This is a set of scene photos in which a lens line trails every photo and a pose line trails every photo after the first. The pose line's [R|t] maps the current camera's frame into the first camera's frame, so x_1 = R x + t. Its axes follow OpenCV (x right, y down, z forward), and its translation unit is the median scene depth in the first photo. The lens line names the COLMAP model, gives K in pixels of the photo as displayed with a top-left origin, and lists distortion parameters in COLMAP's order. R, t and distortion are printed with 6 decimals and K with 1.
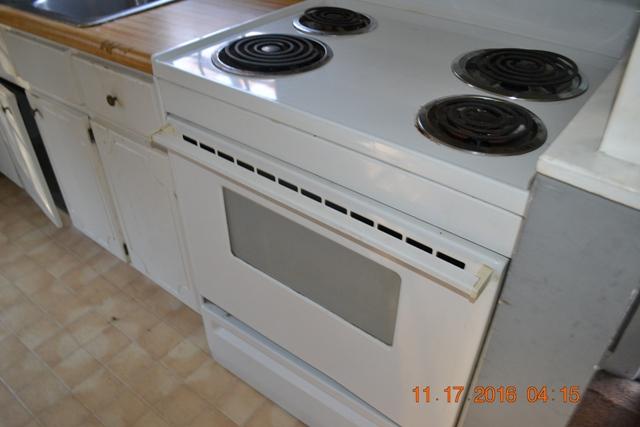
lens RADIAL K [[519.2, 0, 311.4], [0, 519.2, 222.6], [0, 0, 1]] dist [-0.083141, 0.013497]
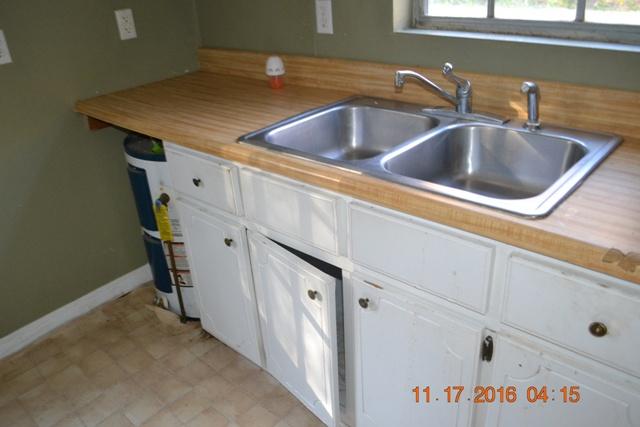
lens RADIAL K [[519.2, 0, 311.4], [0, 519.2, 222.6], [0, 0, 1]] dist [-0.083141, 0.013497]
pose [[0.995254, -0.008565, -0.096937, -0.565399], [-0.009171, 0.983430, -0.181054, -0.202081], [0.096882, 0.181084, 0.978684, 0.213787]]
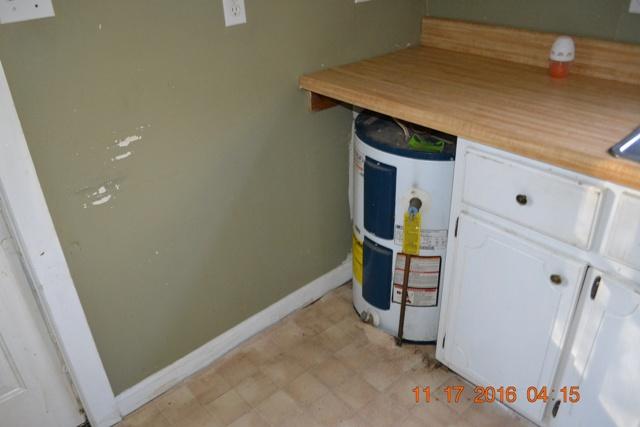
lens RADIAL K [[519.2, 0, 311.4], [0, 519.2, 222.6], [0, 0, 1]] dist [-0.083141, 0.013497]
pose [[0.981537, 0.067869, -0.178828, -1.060450], [-0.090591, 0.988373, -0.122119, -0.303182], [0.168460, 0.136064, 0.976272, 0.363477]]
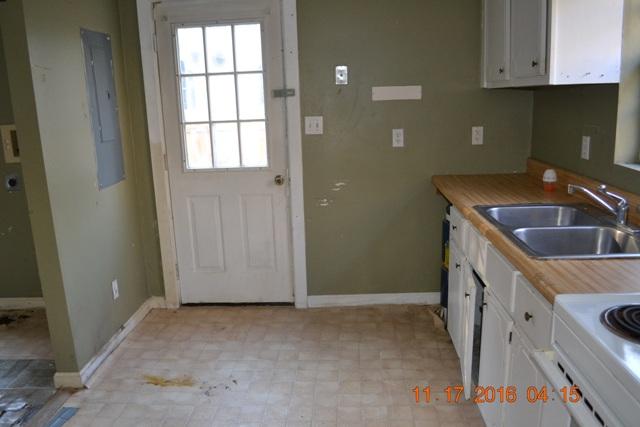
lens RADIAL K [[519.2, 0, 311.4], [0, 519.2, 222.6], [0, 0, 1]] dist [-0.083141, 0.013497]
pose [[0.570880, 0.190235, -0.798690, 0.215942], [-0.484814, 0.863188, -0.140934, -0.001762], [0.662609, 0.467673, 0.585006, -0.163505]]
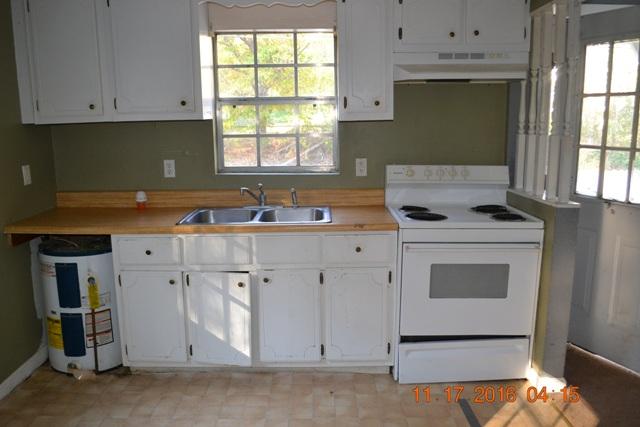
lens RADIAL K [[519.2, 0, 311.4], [0, 519.2, 222.6], [0, 0, 1]] dist [-0.083141, 0.013497]
pose [[0.791654, -0.112789, 0.600469, -1.511834], [0.374833, 0.865779, -0.331554, 0.264664], [-0.482477, 0.487551, 0.727674, -0.480501]]
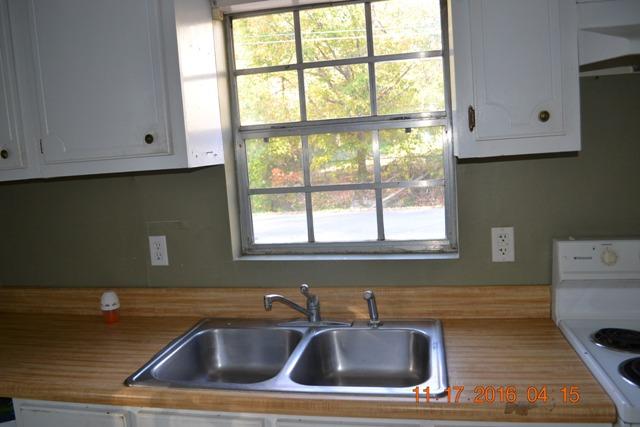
lens RADIAL K [[519.2, 0, 311.4], [0, 519.2, 222.6], [0, 0, 1]] dist [-0.083141, 0.013497]
pose [[0.895180, -0.097786, 0.434845, -0.858057], [0.310996, 0.835917, -0.452244, -0.246559], [-0.319271, 0.540075, 0.778707, 0.133851]]
